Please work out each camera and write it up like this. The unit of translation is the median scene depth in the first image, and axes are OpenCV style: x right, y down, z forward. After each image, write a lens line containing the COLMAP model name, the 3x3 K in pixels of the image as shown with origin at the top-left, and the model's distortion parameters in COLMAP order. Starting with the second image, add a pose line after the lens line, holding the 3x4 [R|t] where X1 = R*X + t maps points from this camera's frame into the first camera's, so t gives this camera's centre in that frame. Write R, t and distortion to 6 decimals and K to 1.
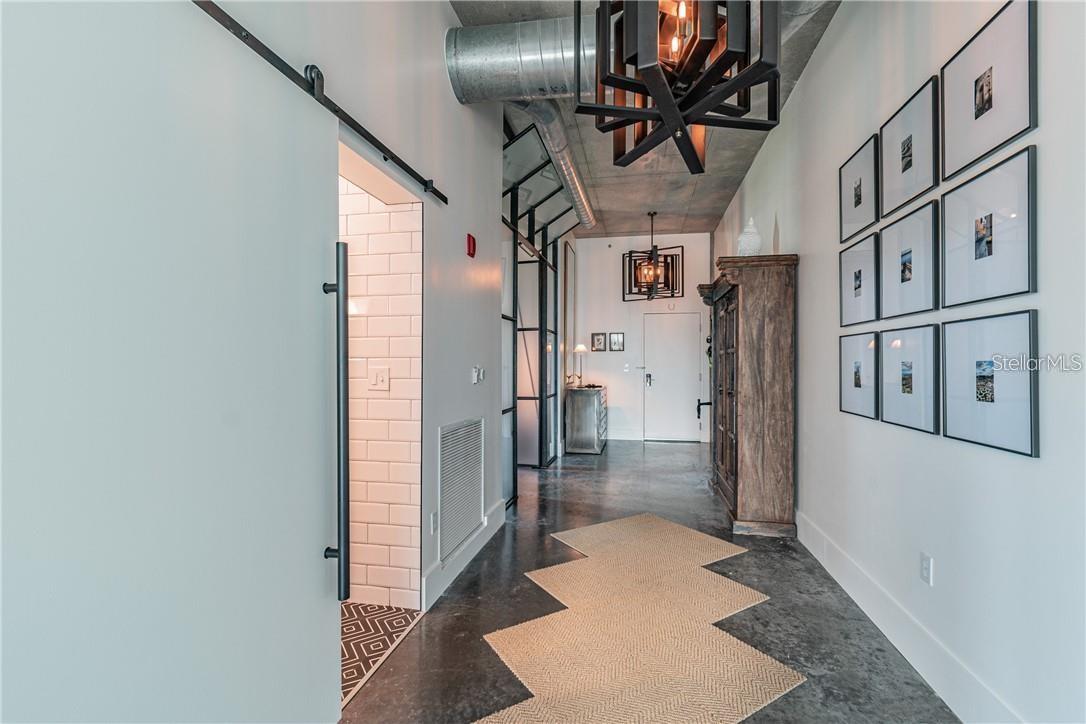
lens RADIAL K [[483.6, 0, 544.0], [0, 483.6, 360.7], [0, 0, 1]] dist [-0.003862, -0.000653]
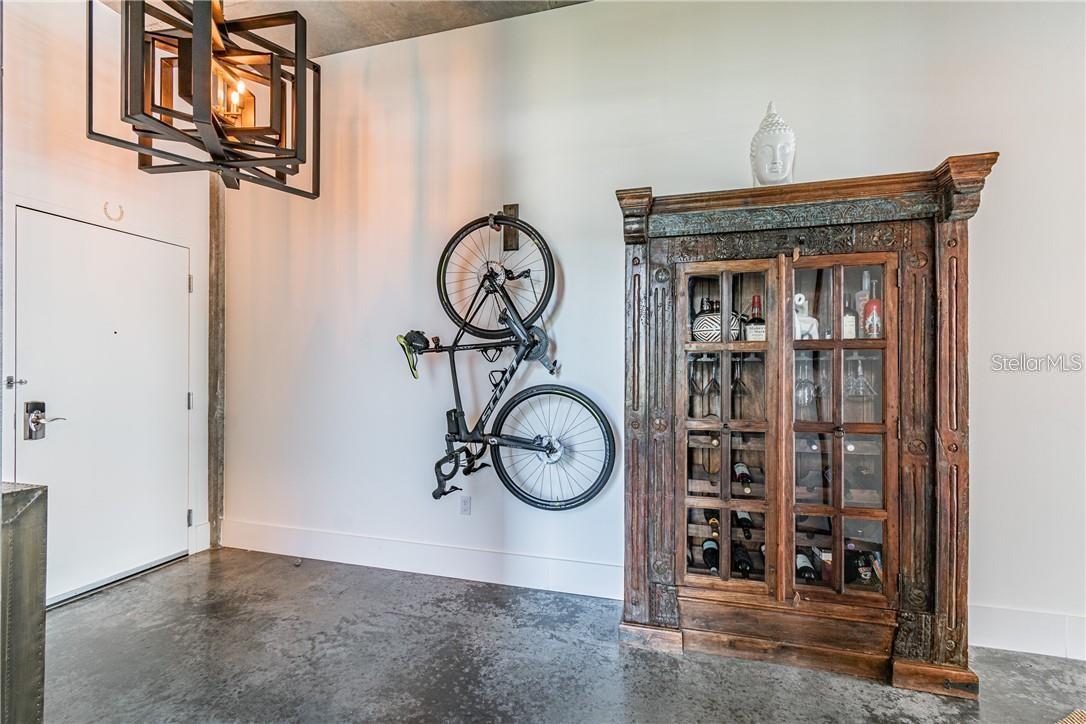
lens RADIAL K [[483.6, 0, 543.1], [0, 483.6, 365.2], [0, 0, 1]] dist [-0.003862, -0.000653]
pose [[0.074635, 0.005027, 0.997198, -0.177303], [-0.009207, 0.999948, -0.004351, 0.005454], [-0.997168, -0.008857, 0.074677, 1.610410]]
